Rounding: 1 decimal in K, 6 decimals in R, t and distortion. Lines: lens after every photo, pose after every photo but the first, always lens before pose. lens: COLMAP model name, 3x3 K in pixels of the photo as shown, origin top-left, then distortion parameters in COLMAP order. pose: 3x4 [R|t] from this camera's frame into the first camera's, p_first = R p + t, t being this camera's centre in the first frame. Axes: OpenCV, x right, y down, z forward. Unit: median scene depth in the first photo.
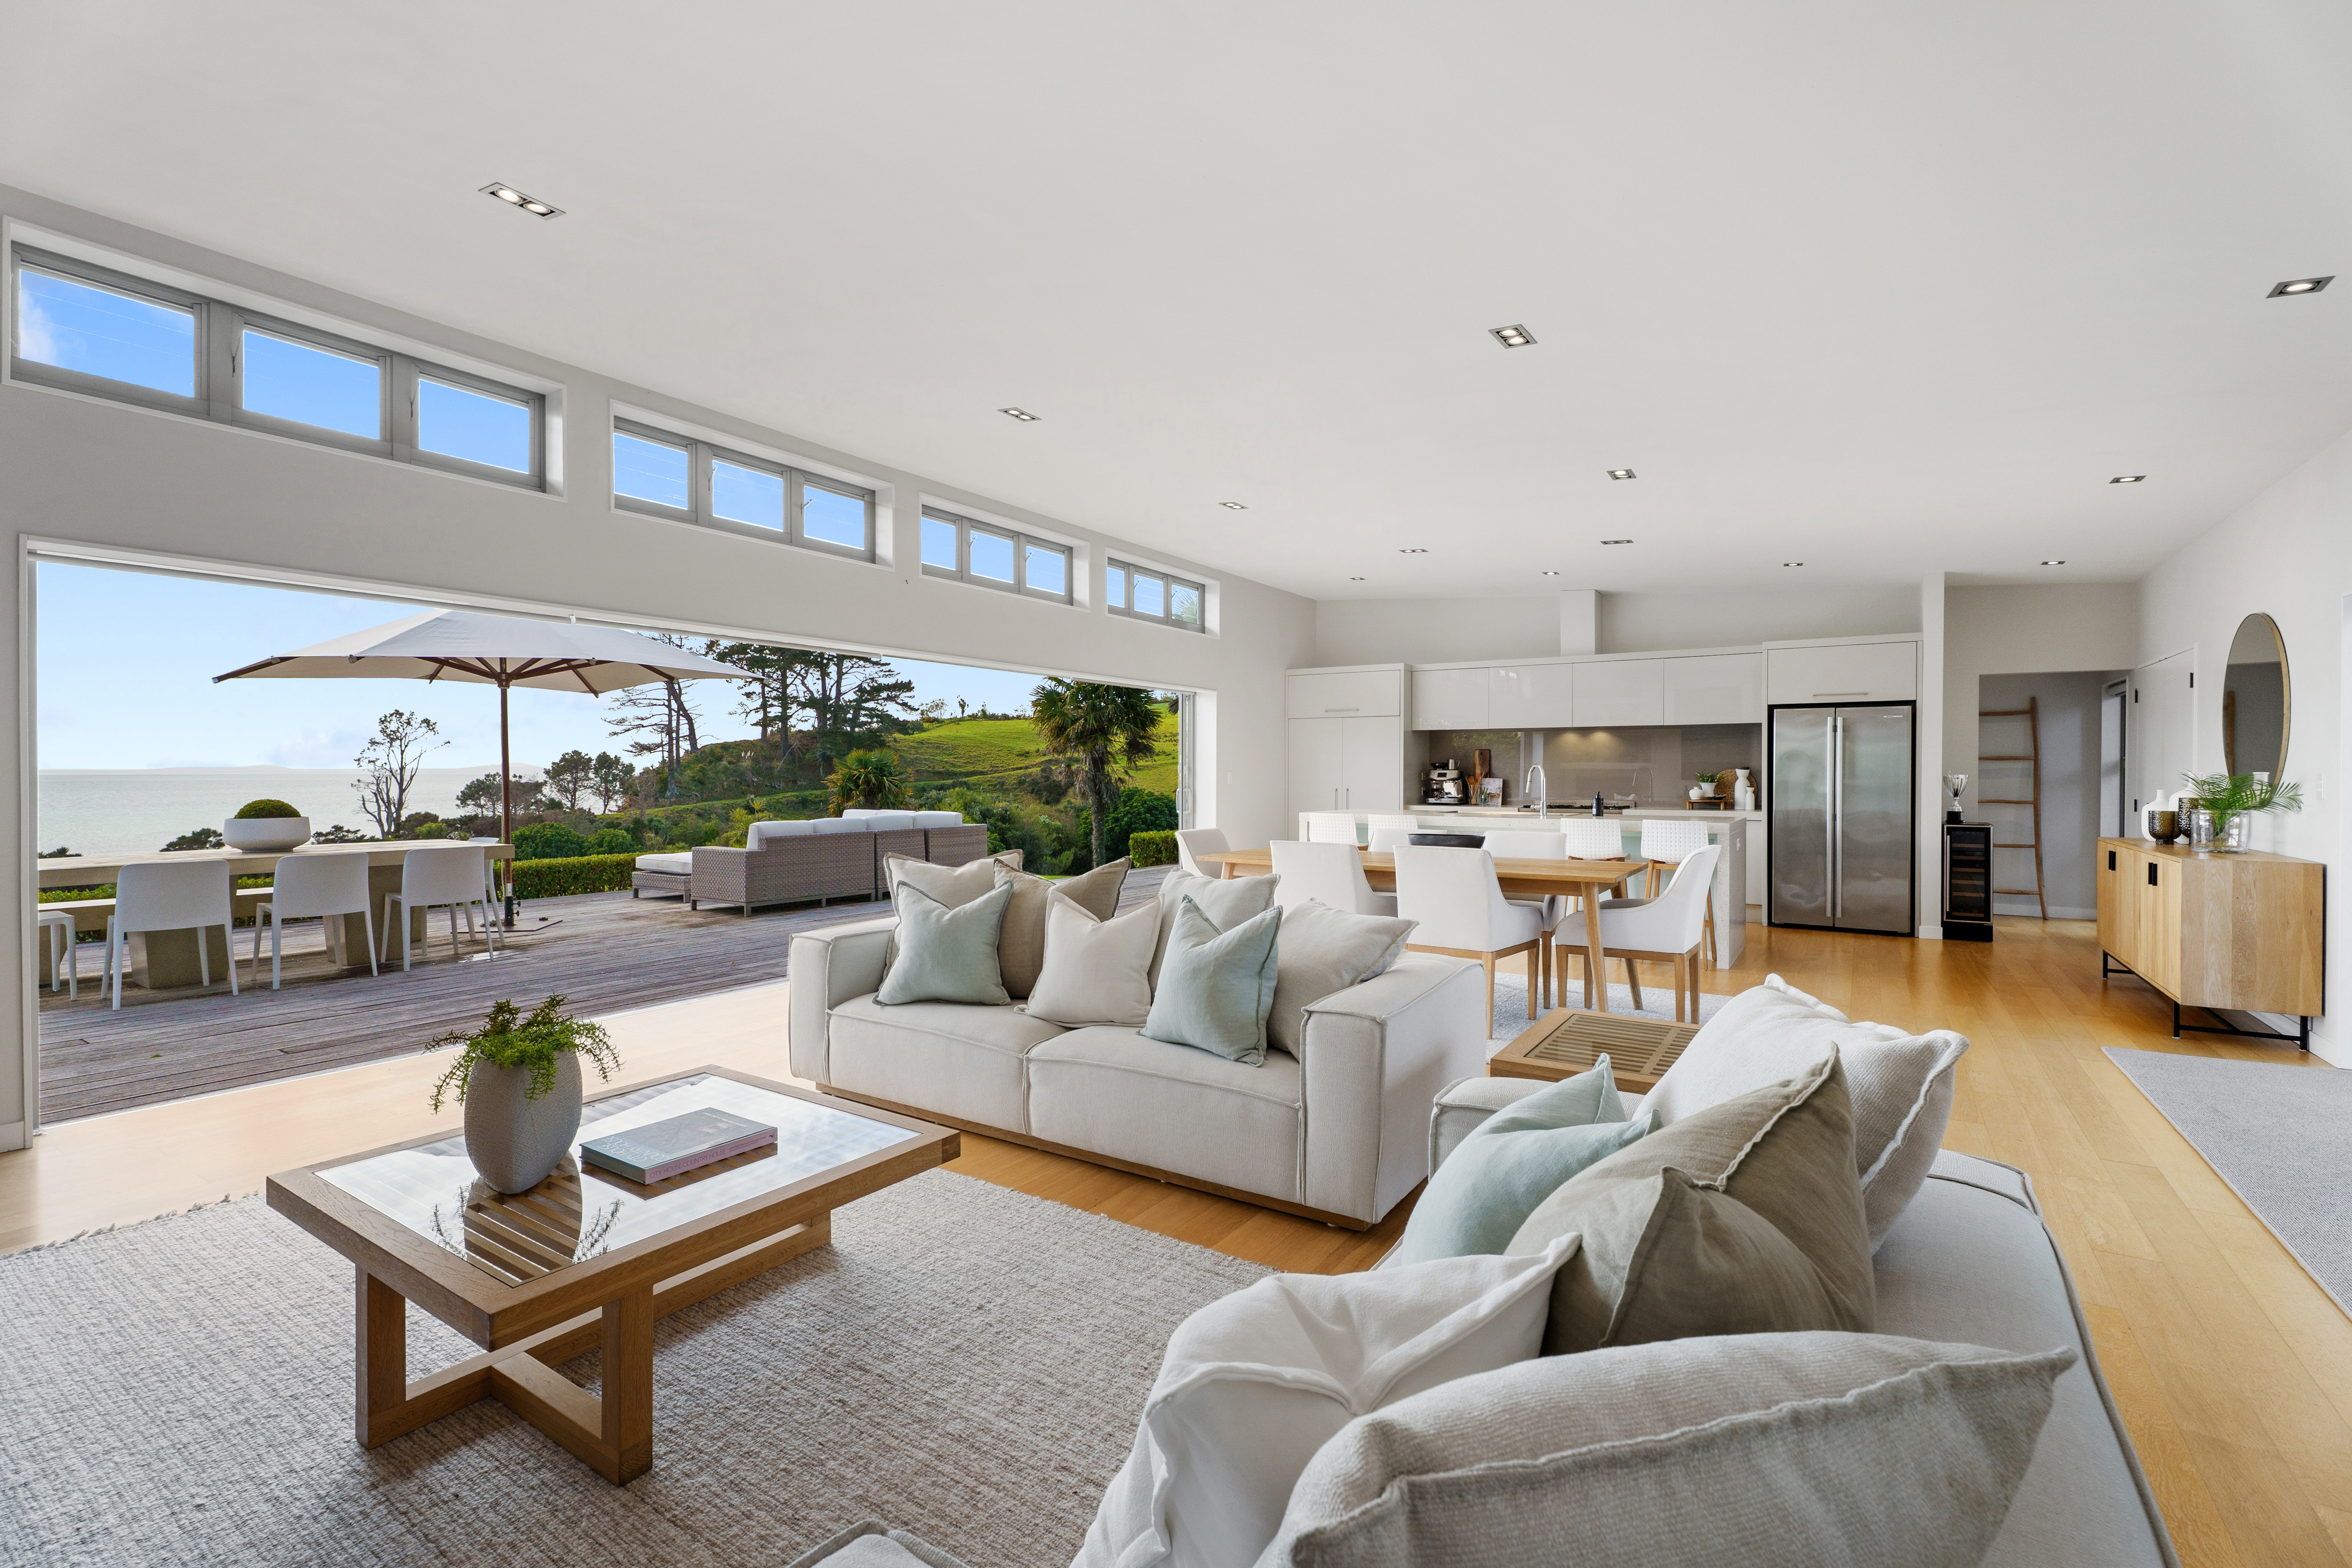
lens RADIAL K [[1034.6, 0, 1183.8], [0, 1034.6, 781.6], [0, 0, 1]] dist [0.022001, 0.001357]
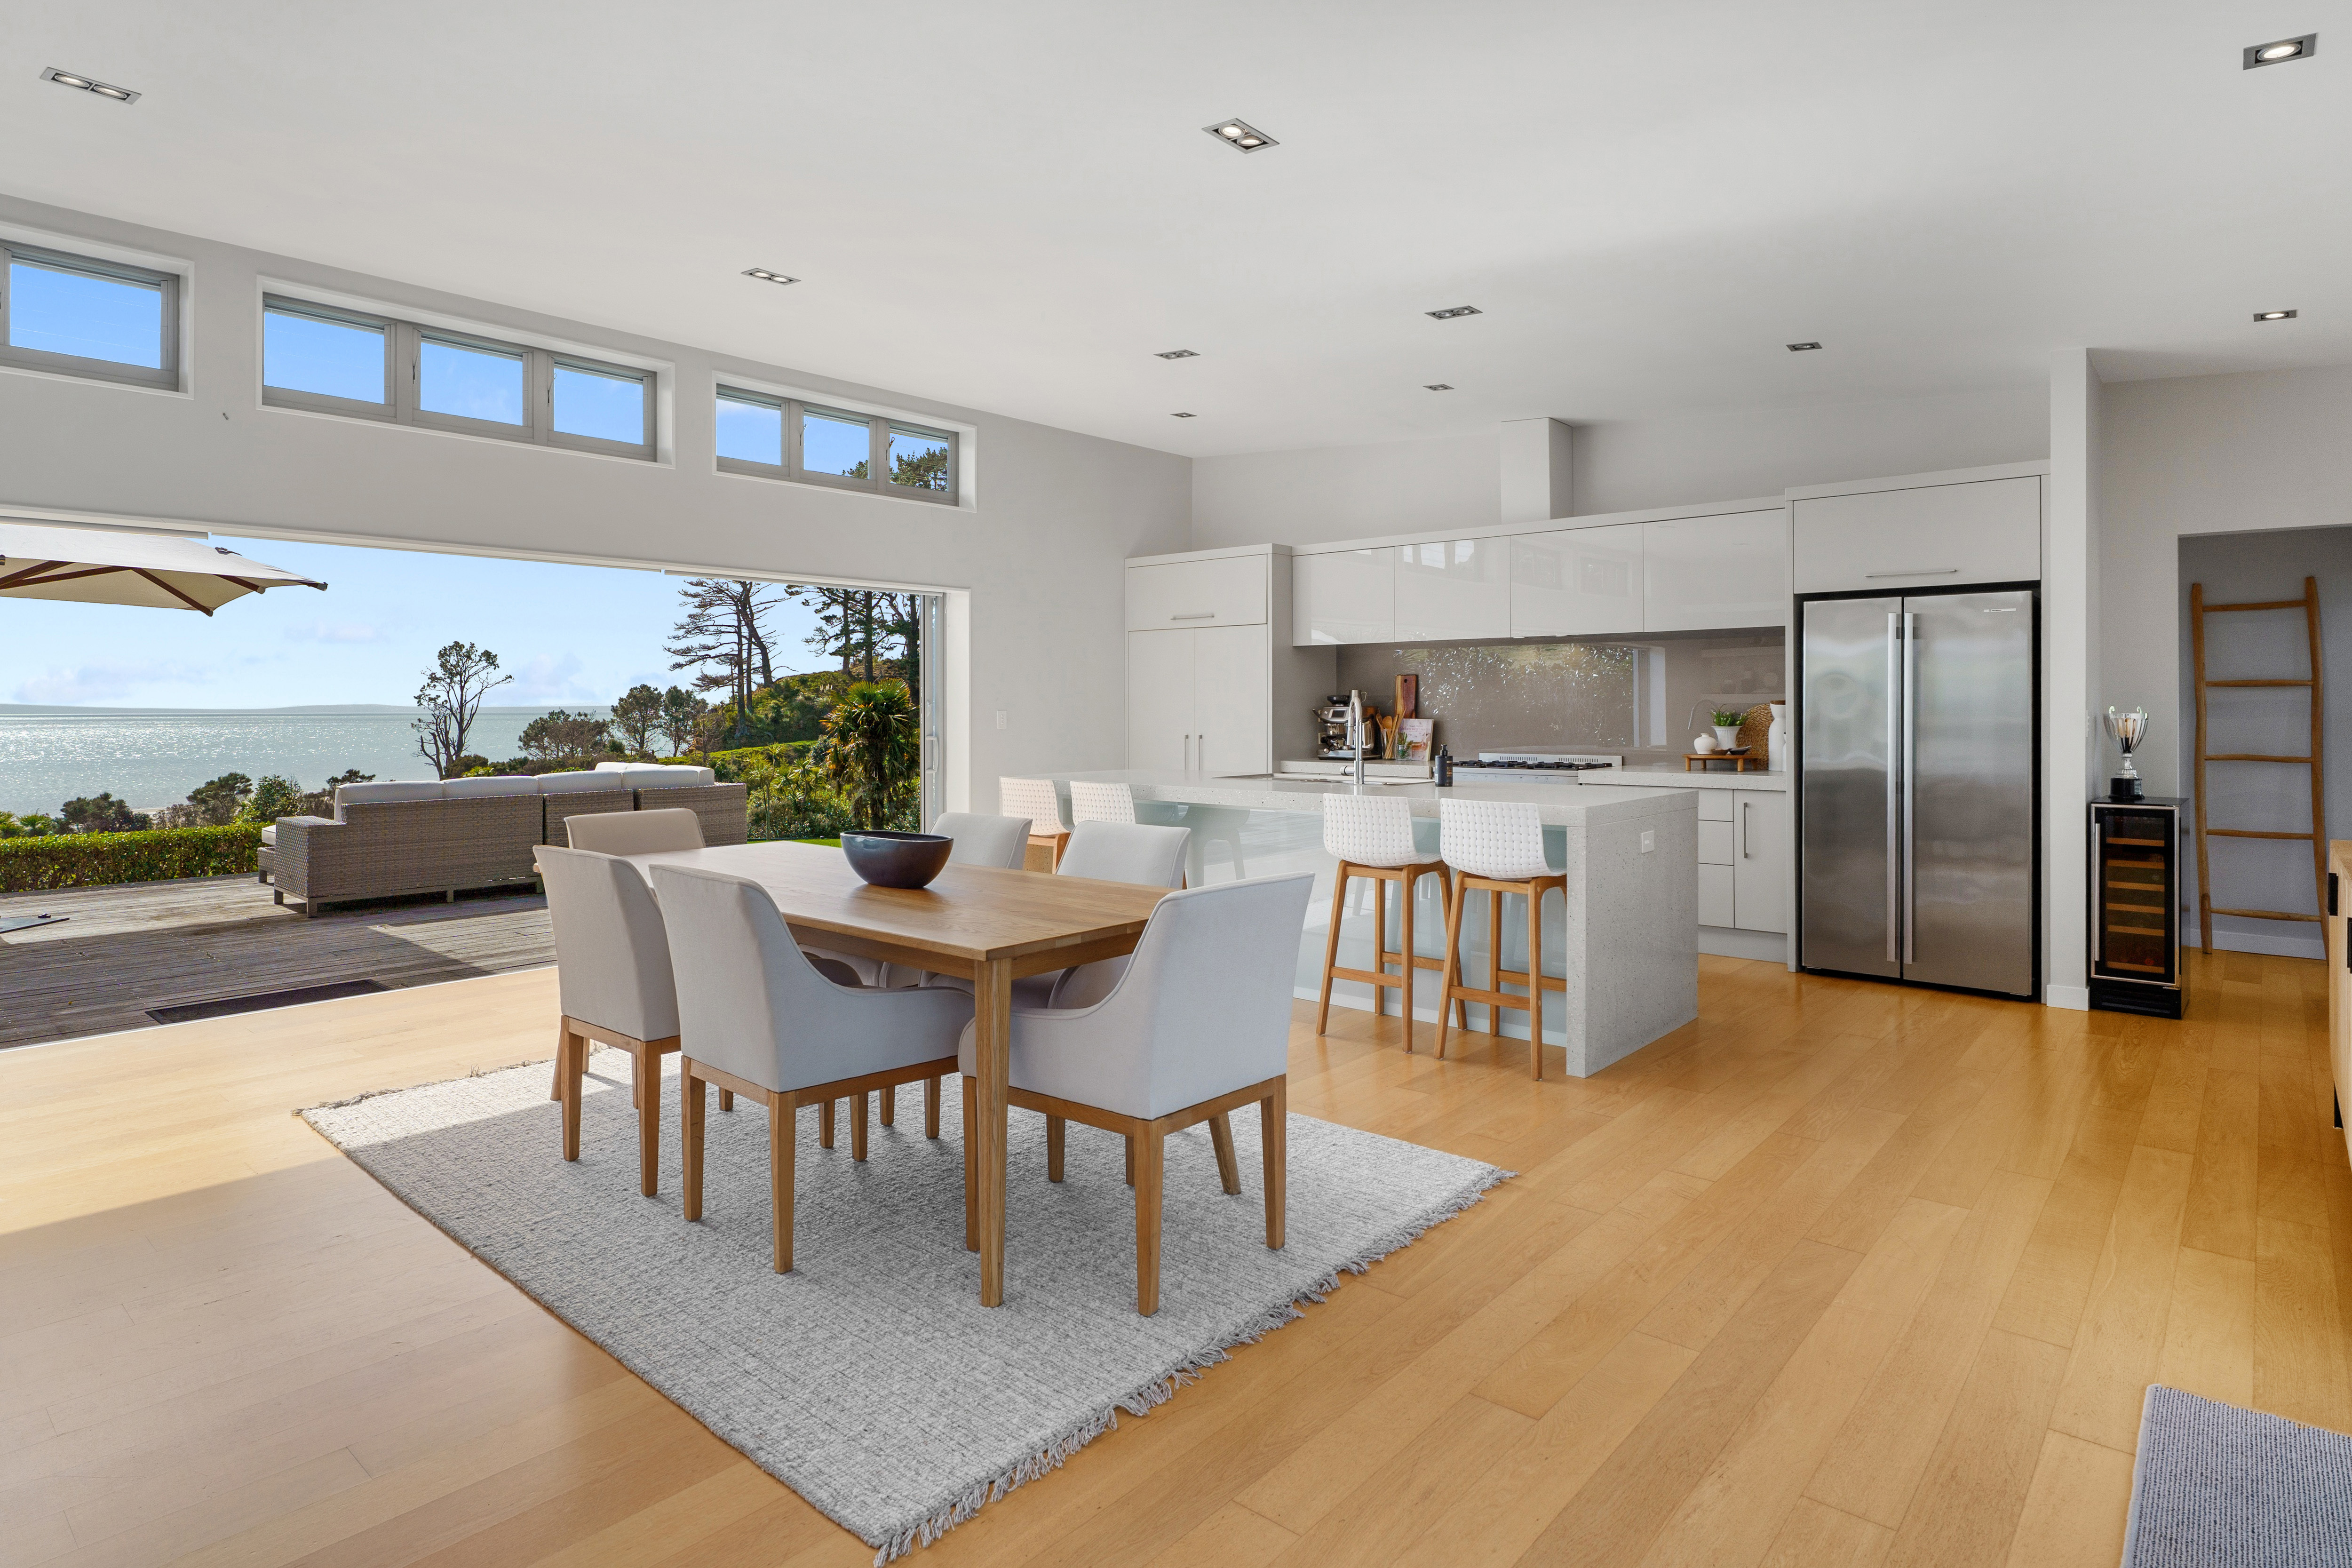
lens RADIAL K [[1248.5, 0, 1192.4], [0, 1248.5, 702.2], [0, 0, 1]] dist [0.020633, -0.002977]
pose [[0.991510, -0.005171, -0.129926, 0.290726], [0.003540, 0.999912, -0.012781, -0.004796], [0.129981, 0.012213, 0.991441, 0.233539]]
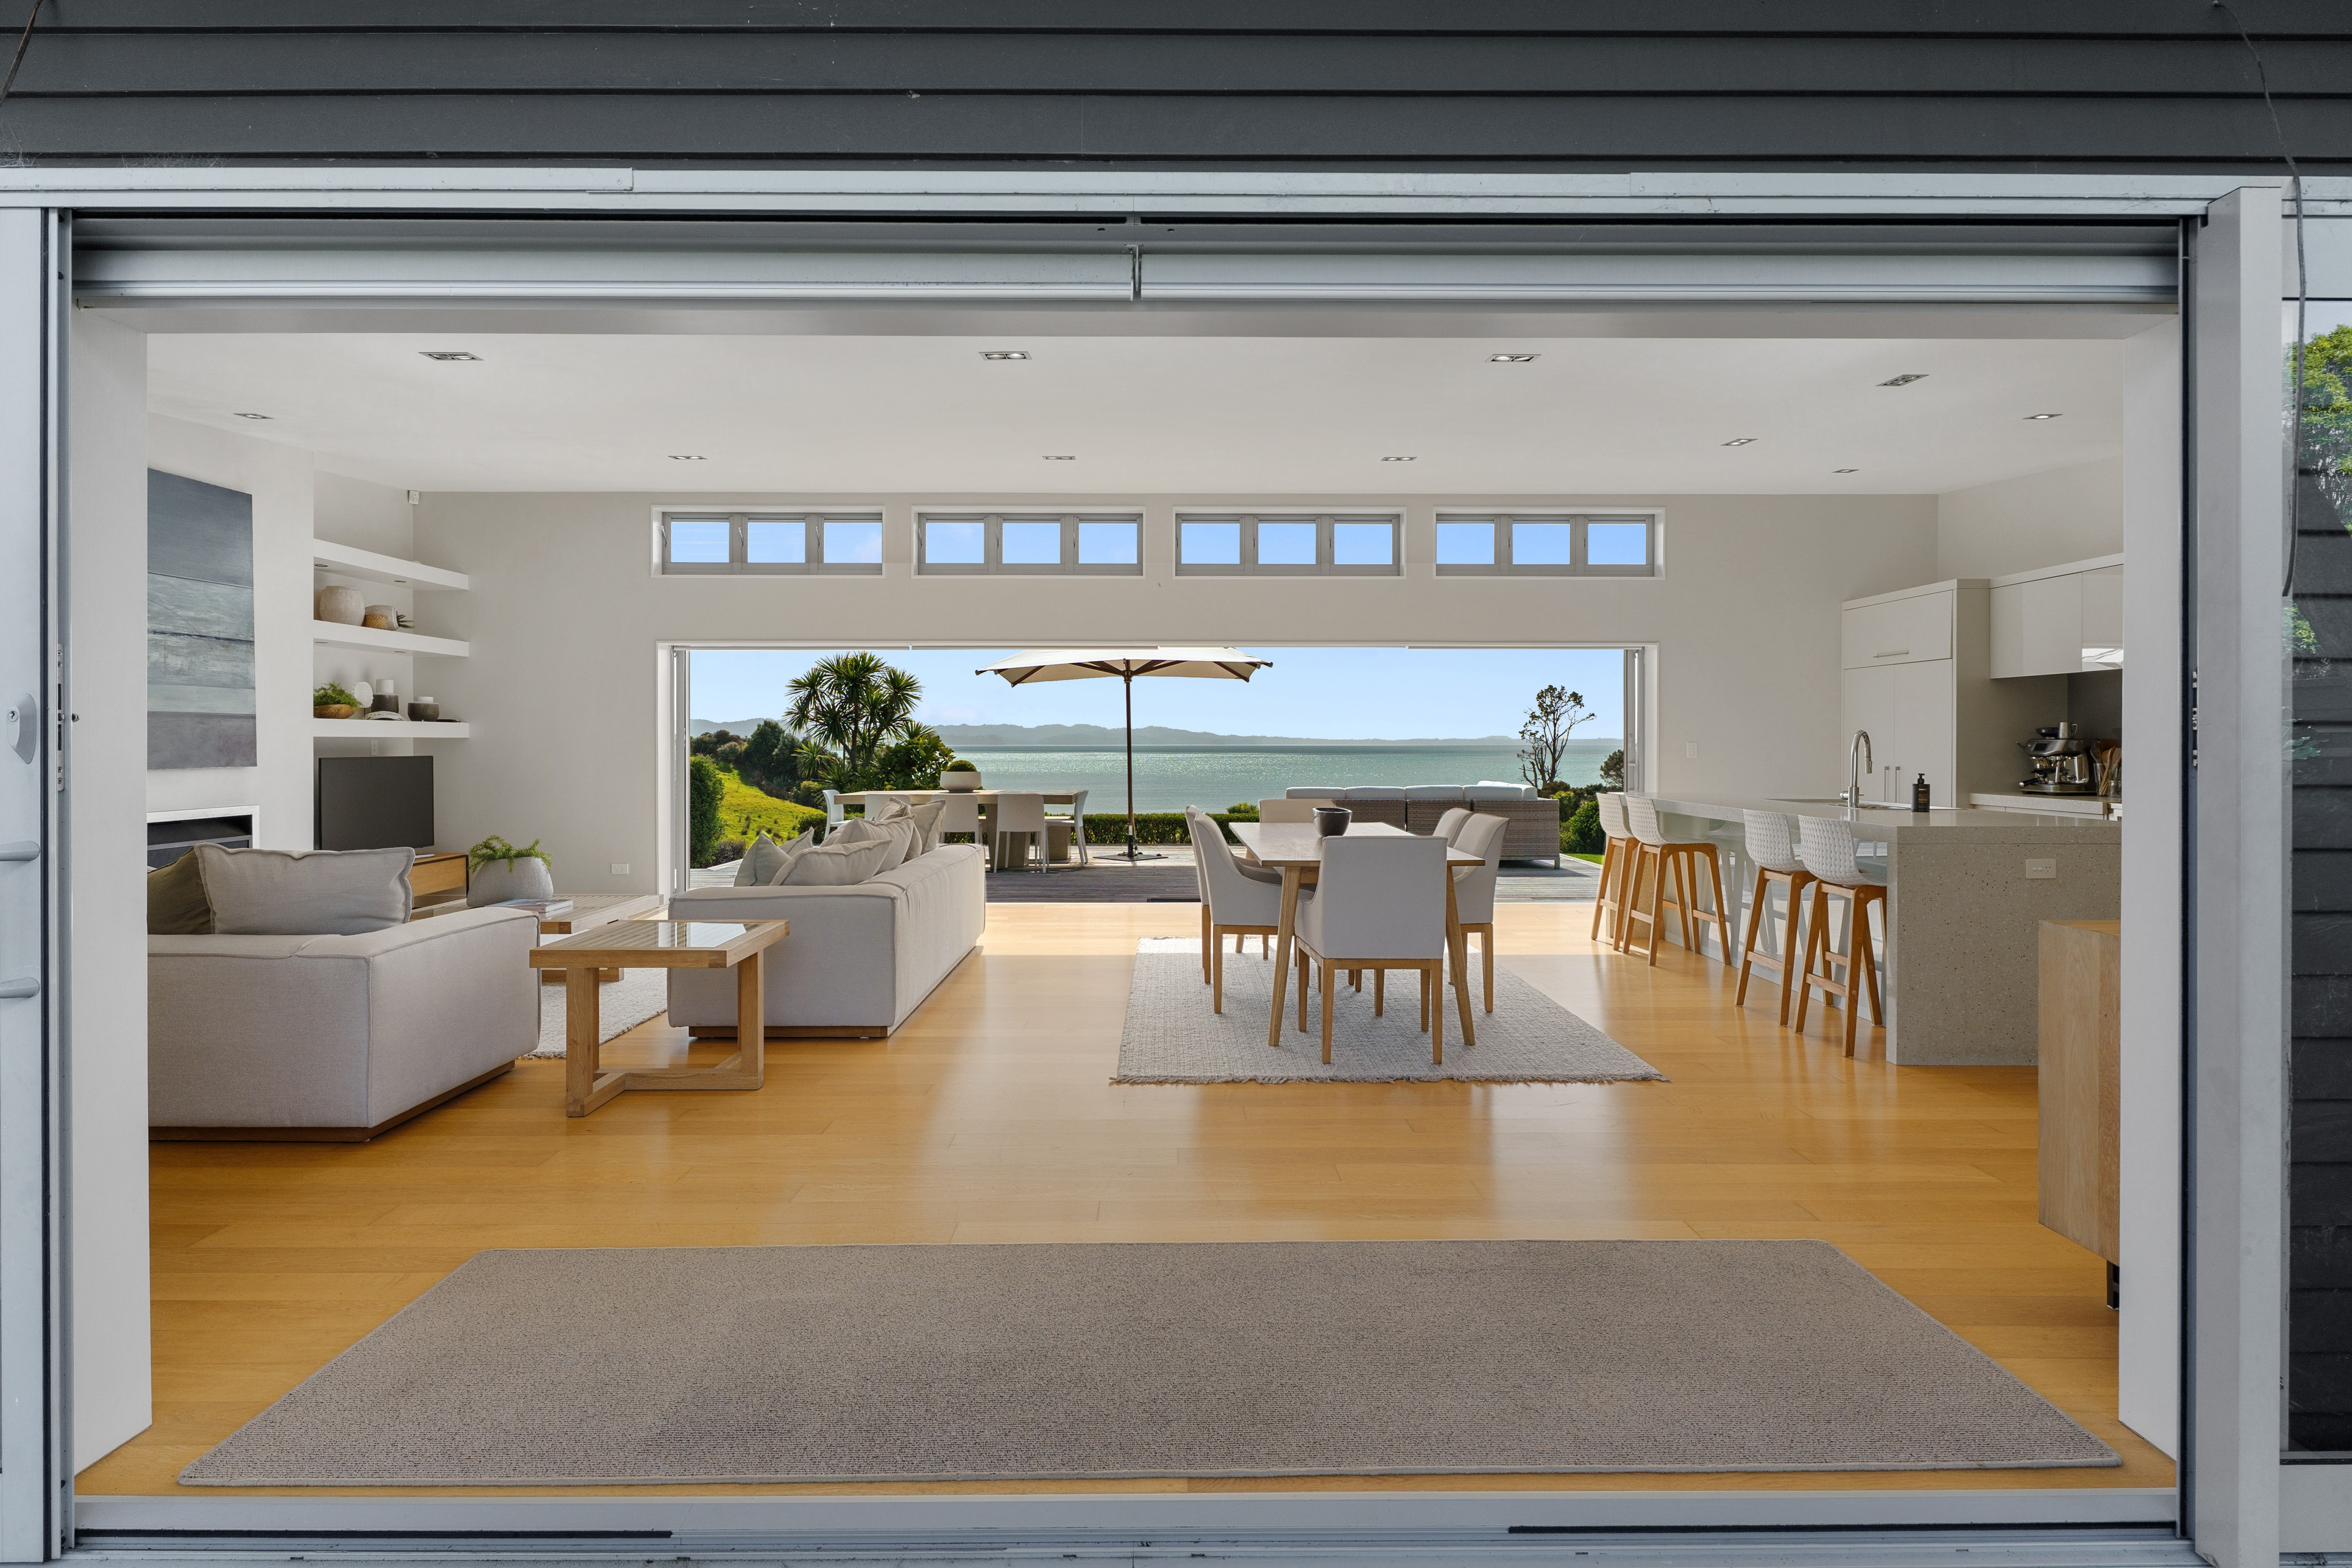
lens RADIAL K [[1187.3, 0, 1192.1], [0, 1187.3, 750.3], [0, 0, 1]] dist [-0.000182, 0.000336]
pose [[0.571568, 0.004064, -0.820545, 0.613021], [-0.006760, 0.999977, 0.000245, -0.001054], [0.820527, 0.005407, 0.571582, 0.174183]]
